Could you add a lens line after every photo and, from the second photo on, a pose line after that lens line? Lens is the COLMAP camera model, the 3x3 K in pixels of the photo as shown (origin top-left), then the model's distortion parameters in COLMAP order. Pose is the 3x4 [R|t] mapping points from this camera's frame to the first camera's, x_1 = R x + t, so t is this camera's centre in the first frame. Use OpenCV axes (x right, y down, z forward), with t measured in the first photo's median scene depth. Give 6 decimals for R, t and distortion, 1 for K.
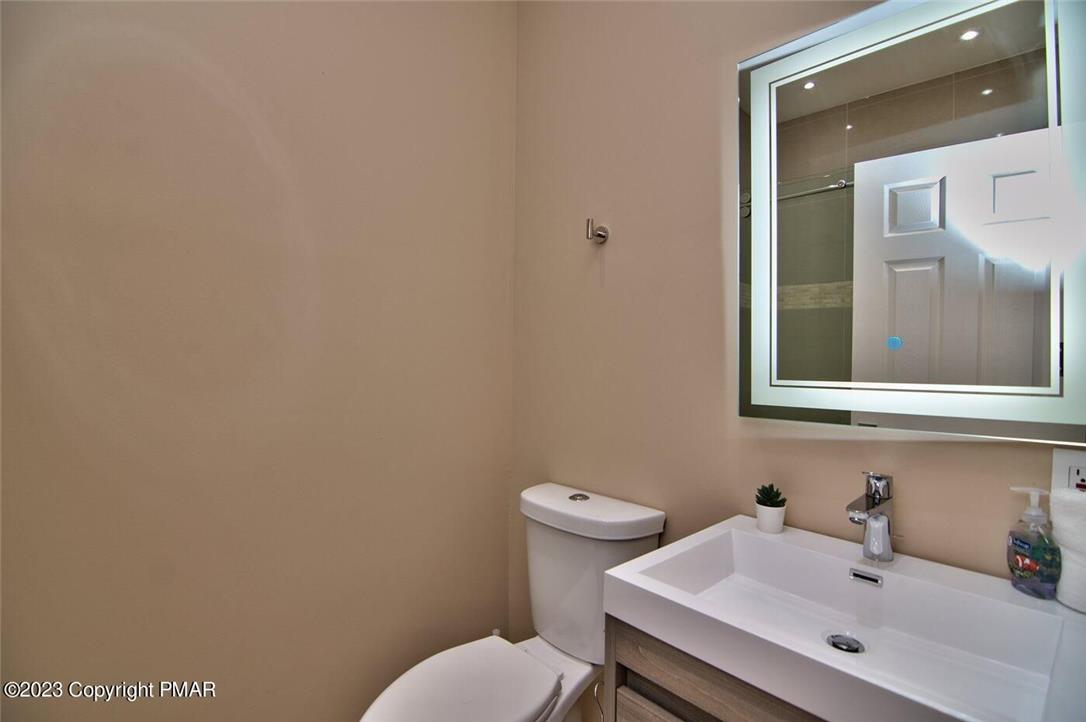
lens RADIAL K [[523.8, 0, 543.0], [0, 523.8, 361.0], [0, 0, 1]] dist [-0.003386, -0.010576]
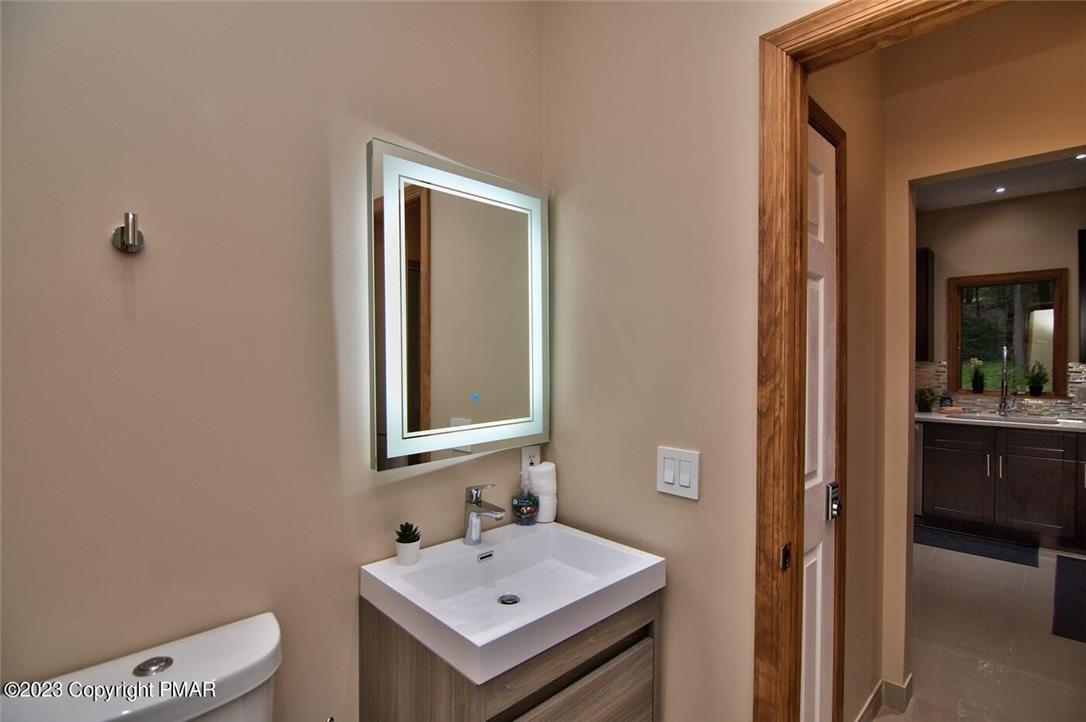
lens RADIAL K [[523.8, 0, 543.0], [0, 523.8, 361.0], [0, 0, 1]] dist [-0.003386, -0.010576]
pose [[-0.038792, -0.012544, 0.999169, -0.830552], [0.011152, 0.999853, 0.012986, -0.154441], [-0.999185, 0.011646, -0.038646, 0.832036]]
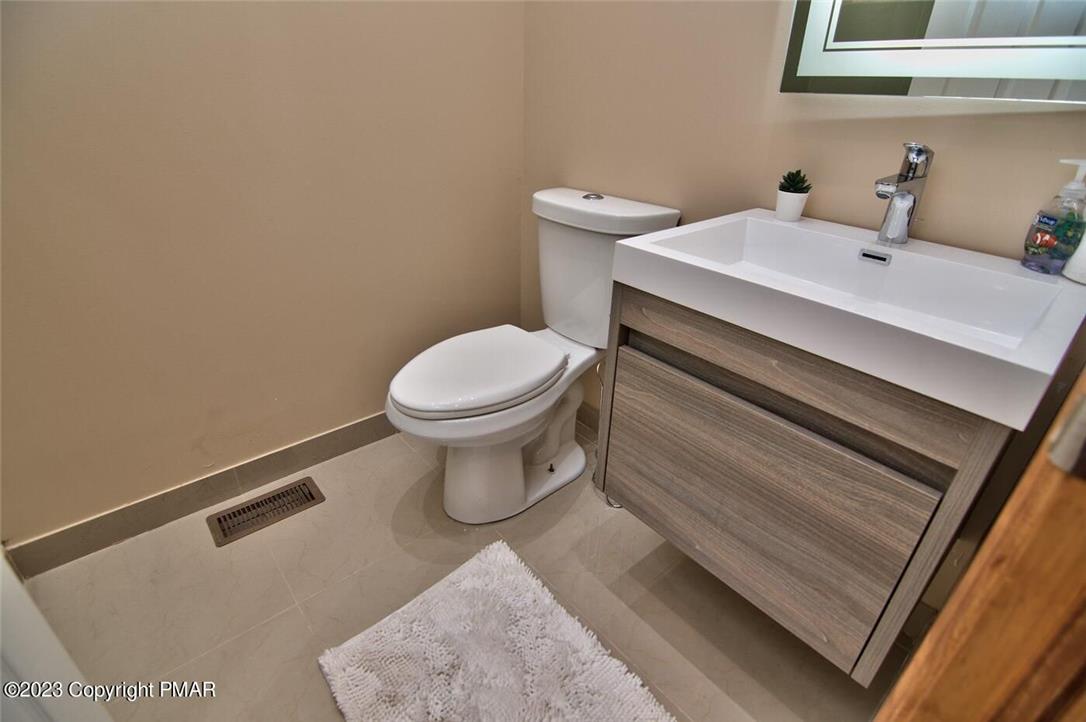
lens RADIAL K [[523.8, 0, 543.0], [0, 523.8, 361.0], [0, 0, 1]] dist [-0.003386, -0.010576]
pose [[0.999511, 0.027263, -0.015339, -0.001094], [-0.017362, 0.891359, 0.452965, 0.139887], [0.026022, -0.452477, 0.891396, -0.008419]]
